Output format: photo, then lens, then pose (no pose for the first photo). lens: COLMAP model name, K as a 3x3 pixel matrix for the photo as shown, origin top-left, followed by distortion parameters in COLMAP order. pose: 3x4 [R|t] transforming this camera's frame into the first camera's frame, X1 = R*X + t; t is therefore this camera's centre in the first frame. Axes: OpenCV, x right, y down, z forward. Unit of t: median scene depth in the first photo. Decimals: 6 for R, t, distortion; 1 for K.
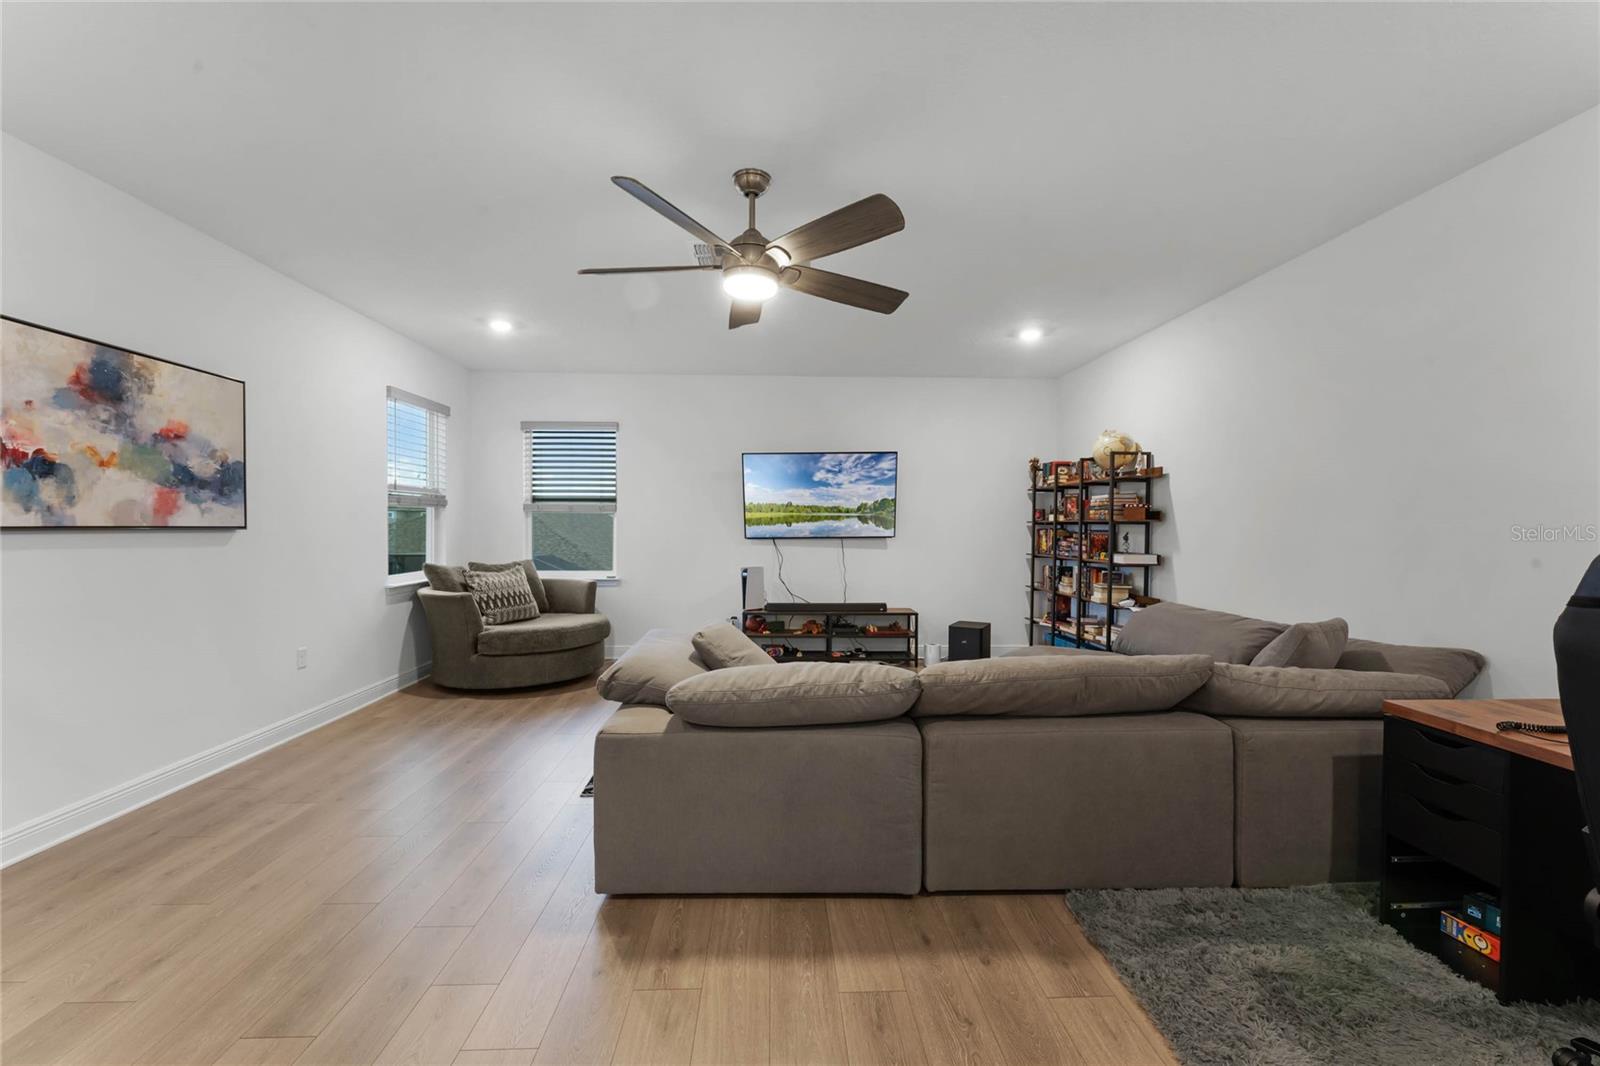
lens RADIAL K [[655.3, 0, 799.6], [0, 655.3, 534.0], [0, 0, 1]] dist [-0.004745, 0.000592]
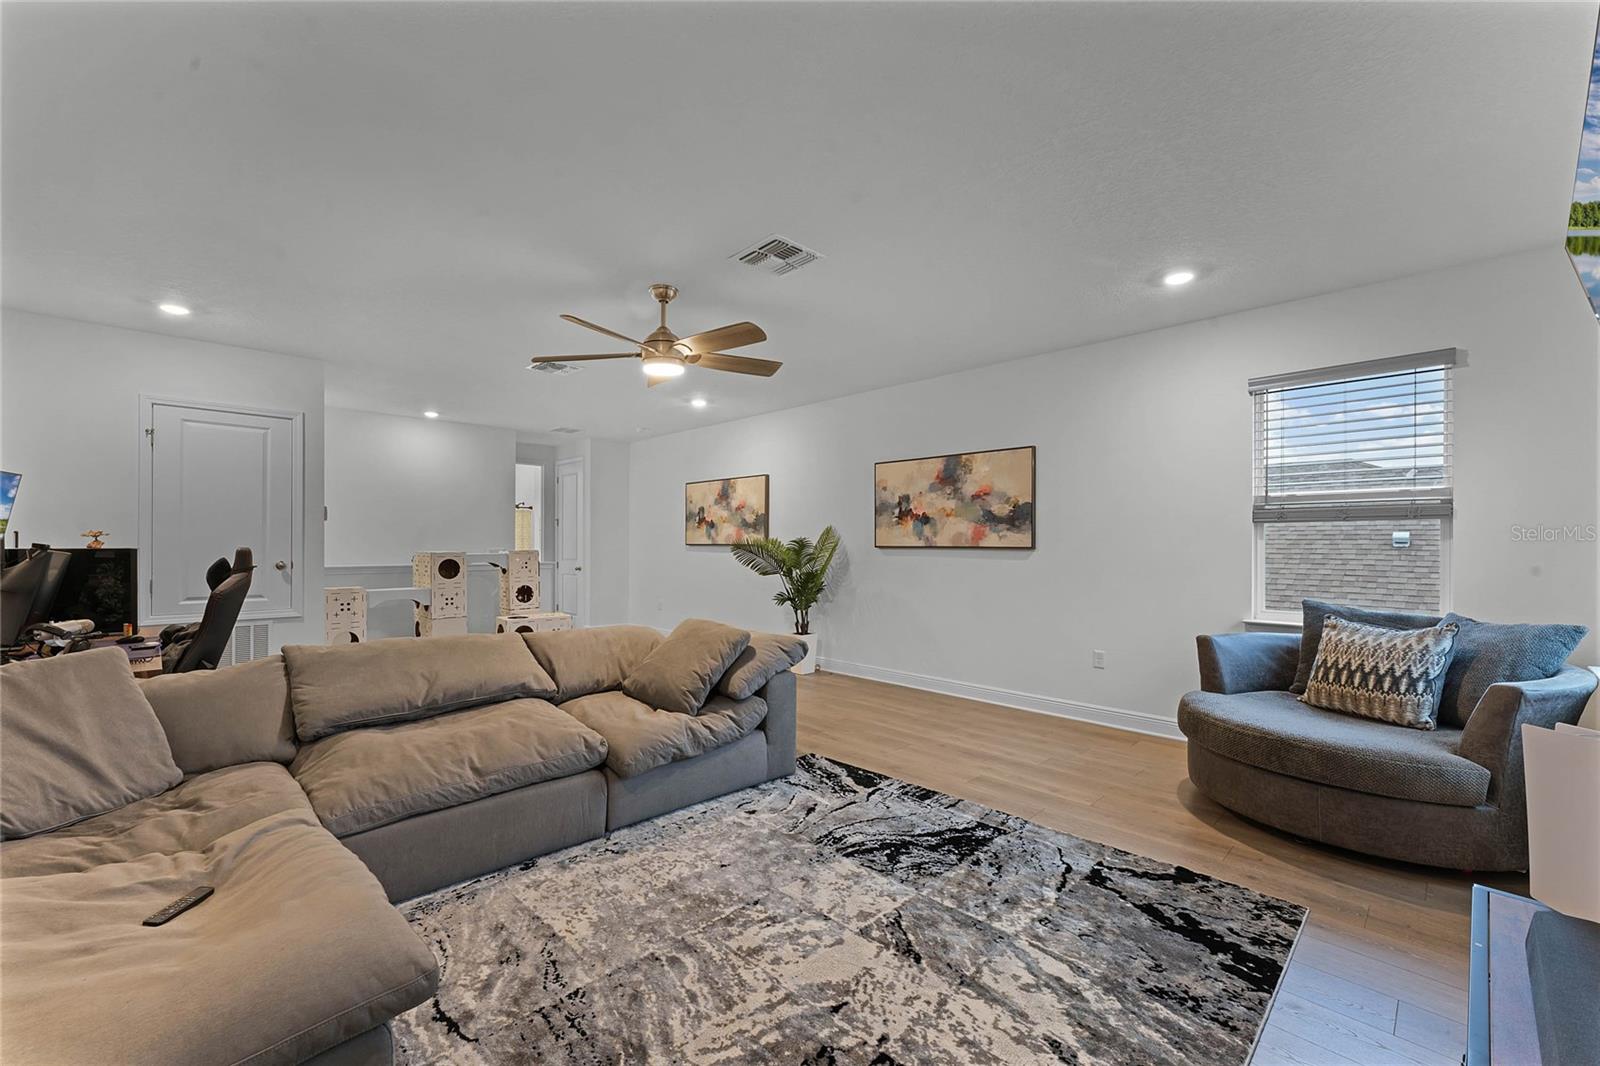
lens RADIAL K [[655.3, 0, 809.8], [0, 655.3, 541.8], [0, 0, 1]] dist [-0.004745, 0.000592]
pose [[-0.732532, -0.009102, -0.680672, 0.418133], [-0.015030, 0.999883, 0.002805, -0.016840], [0.680567, 0.012285, -0.732583, 1.478467]]
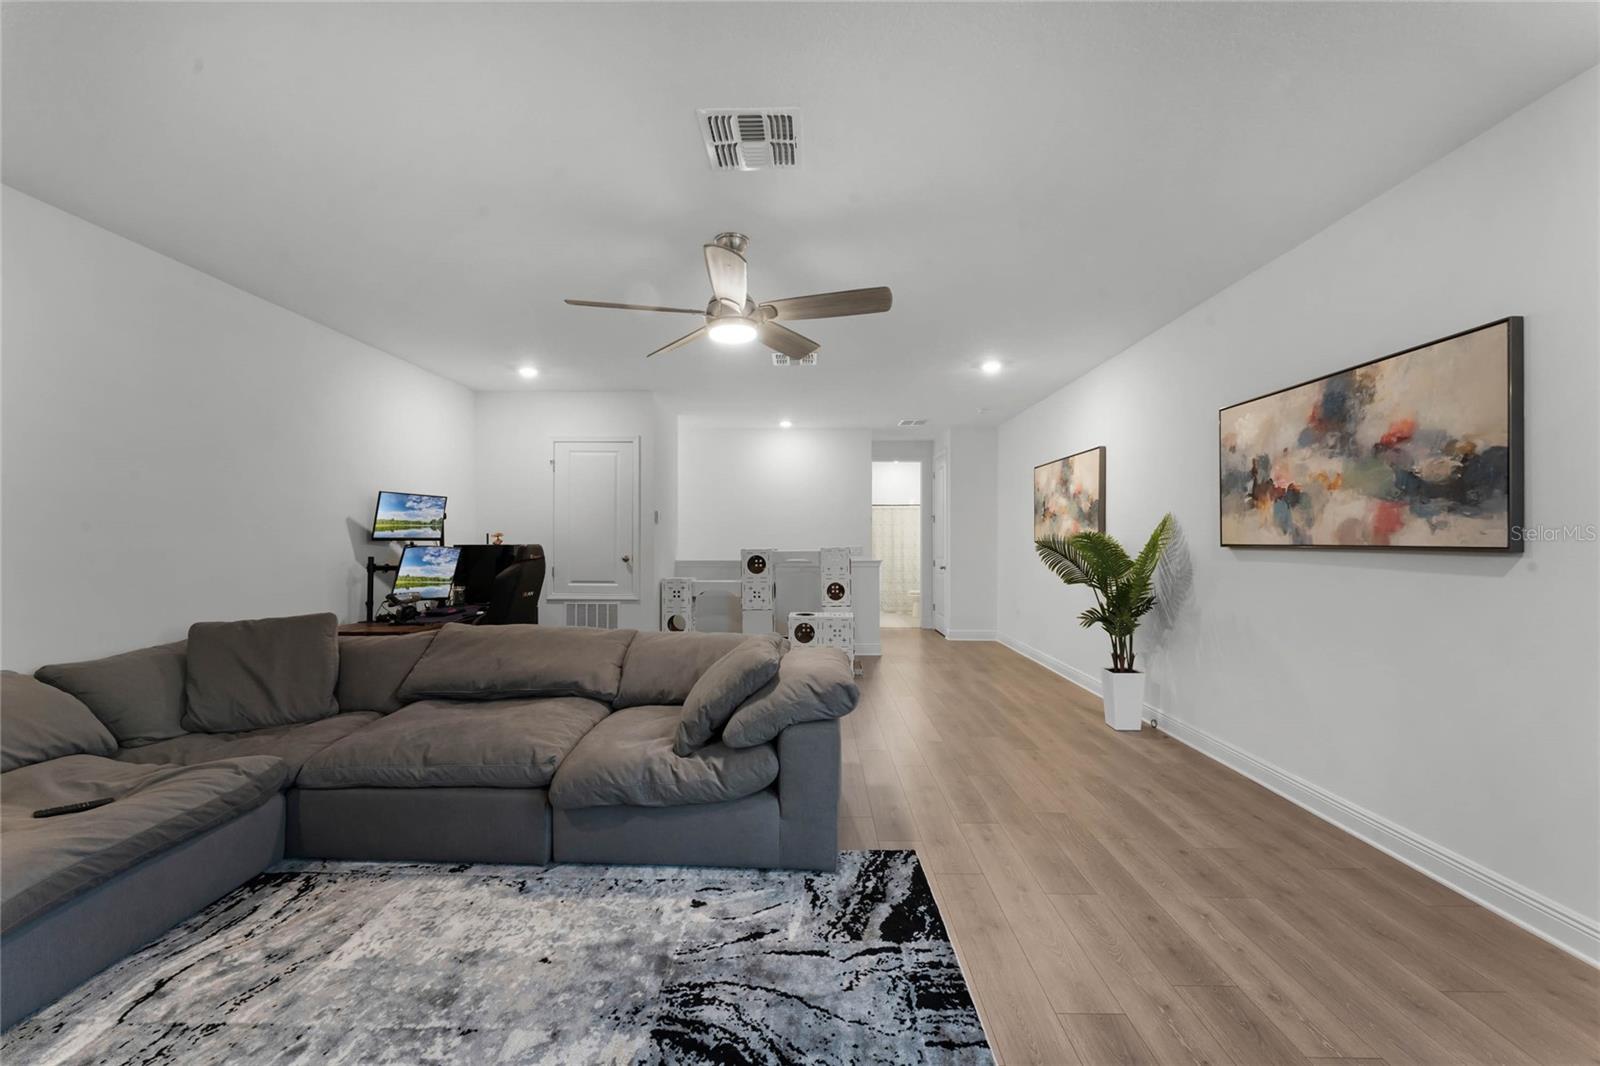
lens RADIAL K [[655.3, 0, 796.6], [0, 655.3, 535.3], [0, 0, 1]] dist [-0.004745, 0.000592]
pose [[-0.998087, -0.005416, 0.061588, -0.174790], [-0.005105, 0.999973, 0.005213, -0.019881], [-0.061615, 0.004888, -0.998088, 1.433004]]
